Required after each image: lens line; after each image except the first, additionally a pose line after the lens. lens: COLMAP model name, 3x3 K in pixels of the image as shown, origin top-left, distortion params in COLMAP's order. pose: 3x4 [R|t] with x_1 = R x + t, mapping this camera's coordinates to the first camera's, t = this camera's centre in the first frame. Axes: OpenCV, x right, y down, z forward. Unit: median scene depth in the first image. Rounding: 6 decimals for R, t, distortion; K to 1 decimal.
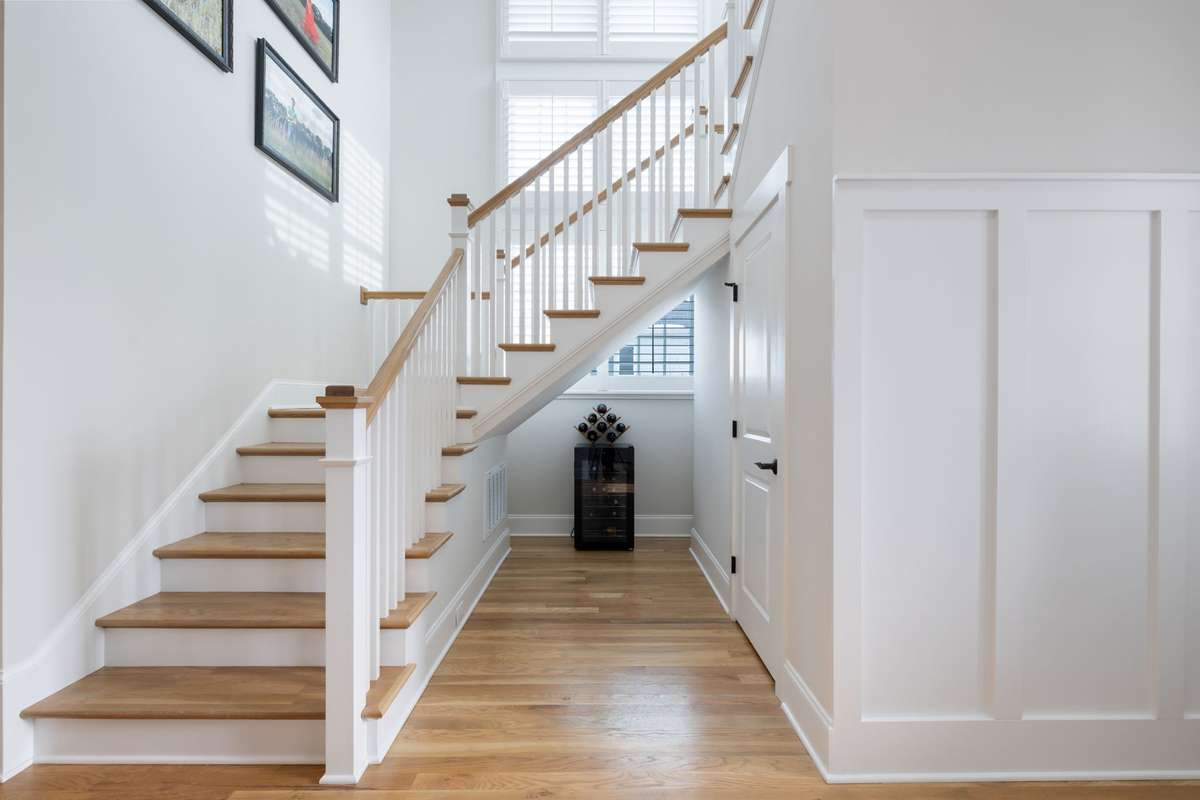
lens RADIAL K [[532.8, 0, 598.2], [0, 532.8, 412.7], [0, 0, 1]] dist [-0.000037, -0.000176]
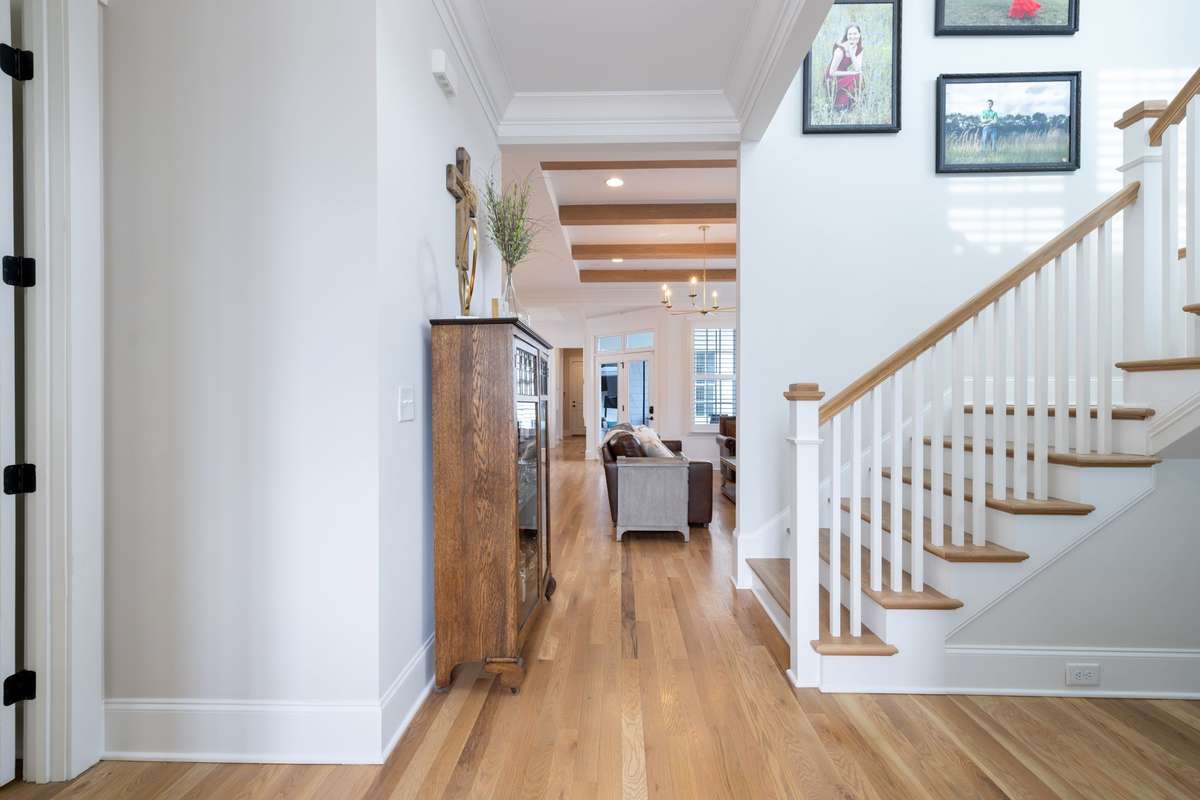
lens RADIAL K [[524.1, 0, 600.0], [0, 524.1, 400.0], [0, 0, 1]] dist [0.000012, 0.000138]
pose [[-0.028014, 0.003759, -0.999600, 0.494319], [-0.023782, 0.999707, 0.004426, -0.001035], [0.999325, 0.023897, -0.027917, 0.318951]]
